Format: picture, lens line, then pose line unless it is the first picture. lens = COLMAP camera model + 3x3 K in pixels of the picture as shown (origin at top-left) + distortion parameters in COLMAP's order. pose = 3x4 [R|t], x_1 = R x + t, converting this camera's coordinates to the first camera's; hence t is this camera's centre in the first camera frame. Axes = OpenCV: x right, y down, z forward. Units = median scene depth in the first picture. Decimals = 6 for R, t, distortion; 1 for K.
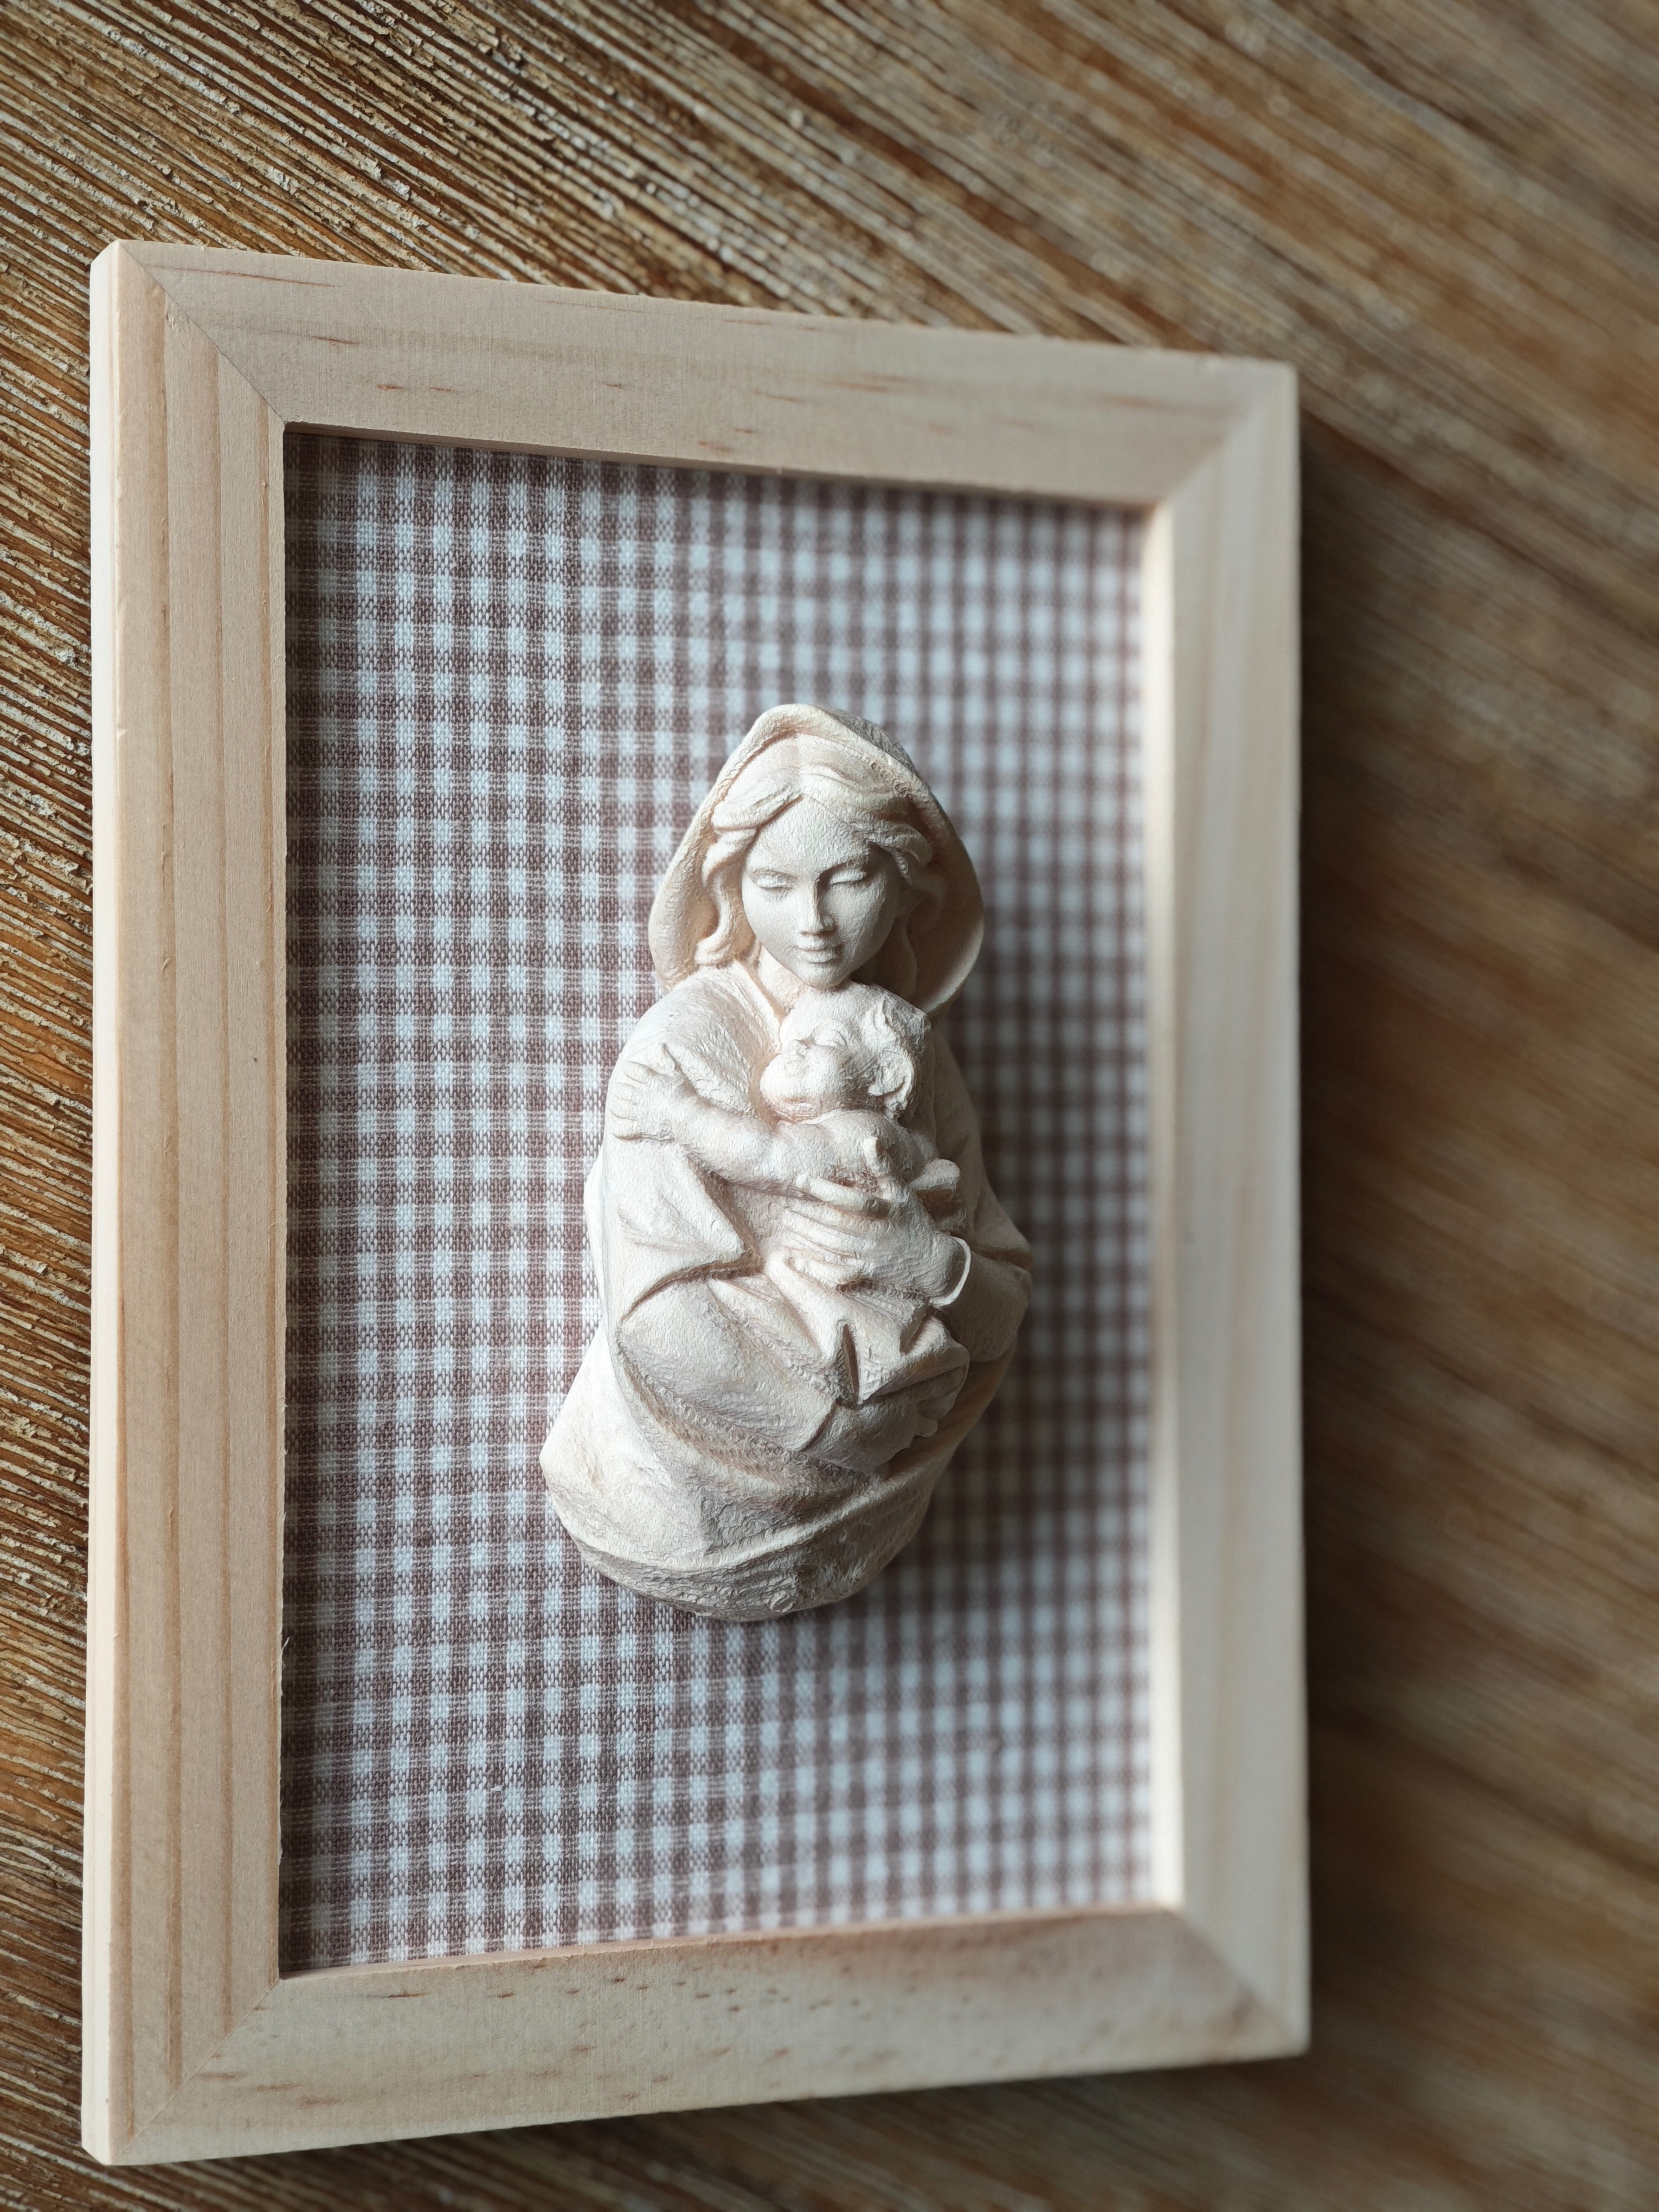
lens RADIAL K [[4012.2, 0, 837.0], [0, 4012.2, 1133.9], [0, 0, 1]] dist [0.397616, -1.181954]
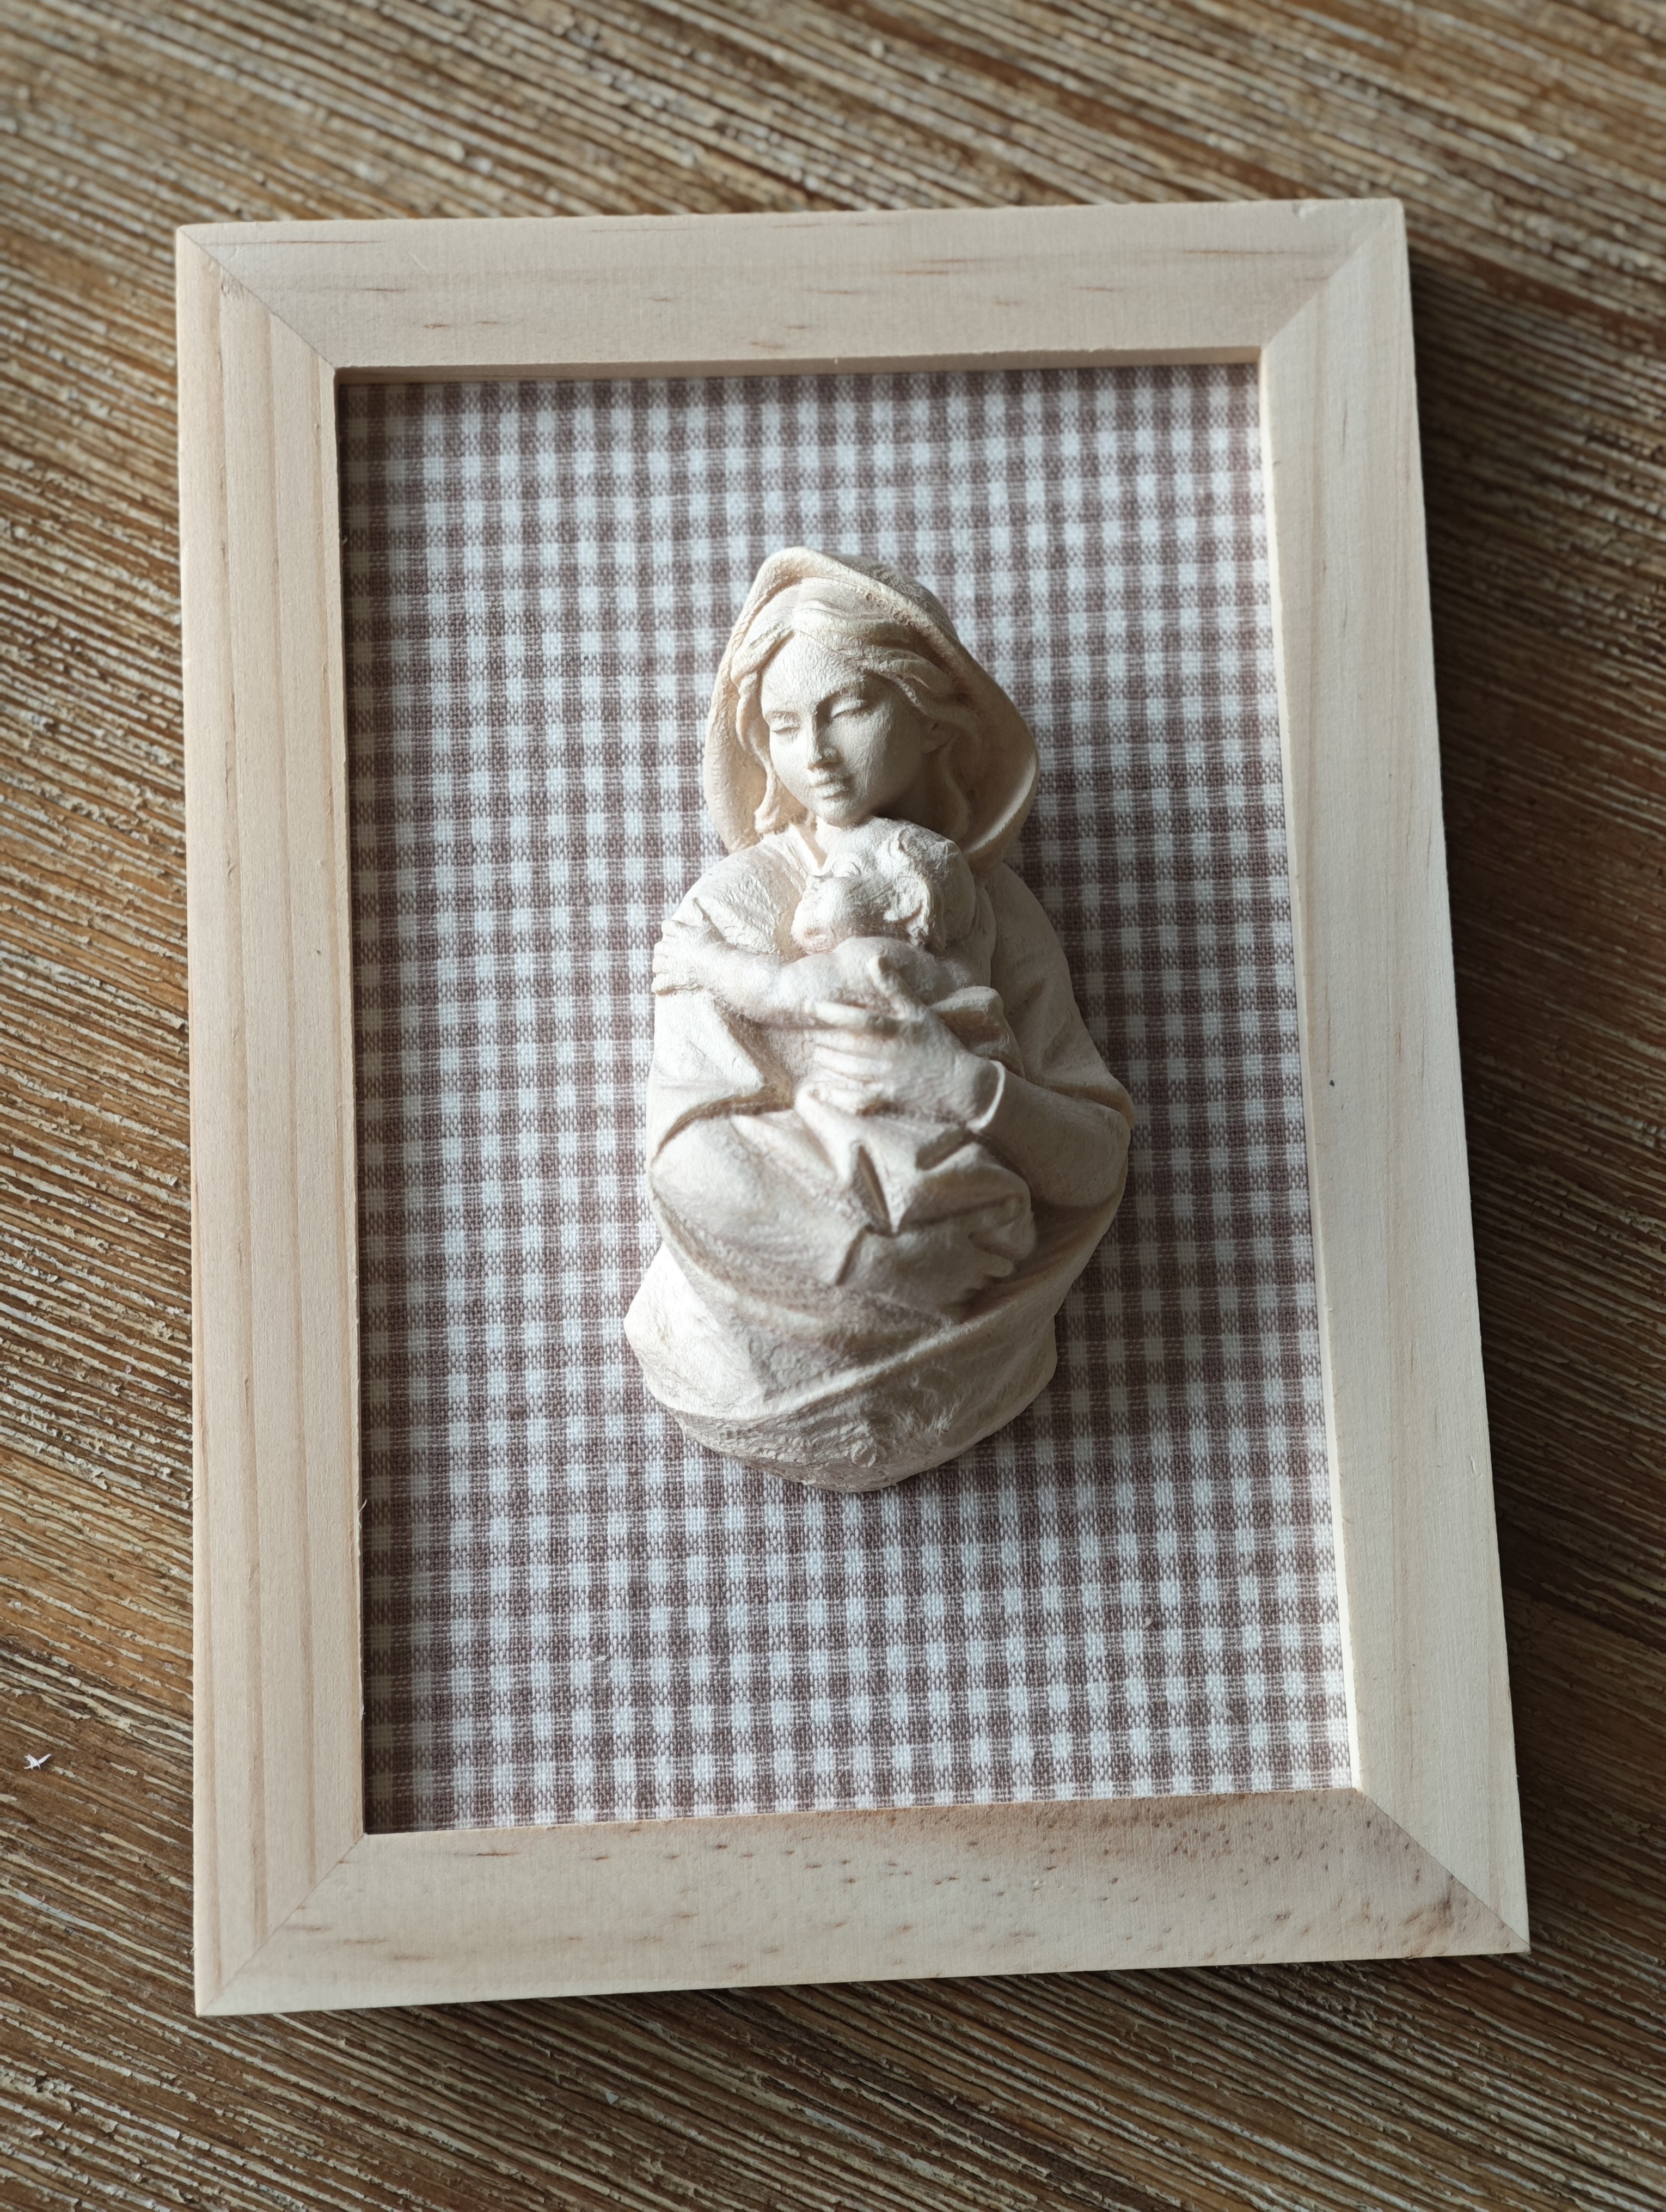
lens RADIAL K [[4011.8, 0, 840.5], [0, 4011.8, 1133.9], [0, 0, 1]] dist [0.397616, -1.181954]
pose [[0.928006, -0.106099, -0.357139, 0.339881], [0.050620, 0.985611, -0.161271, 0.197550], [0.369111, 0.131582, 0.920024, 0.090262]]
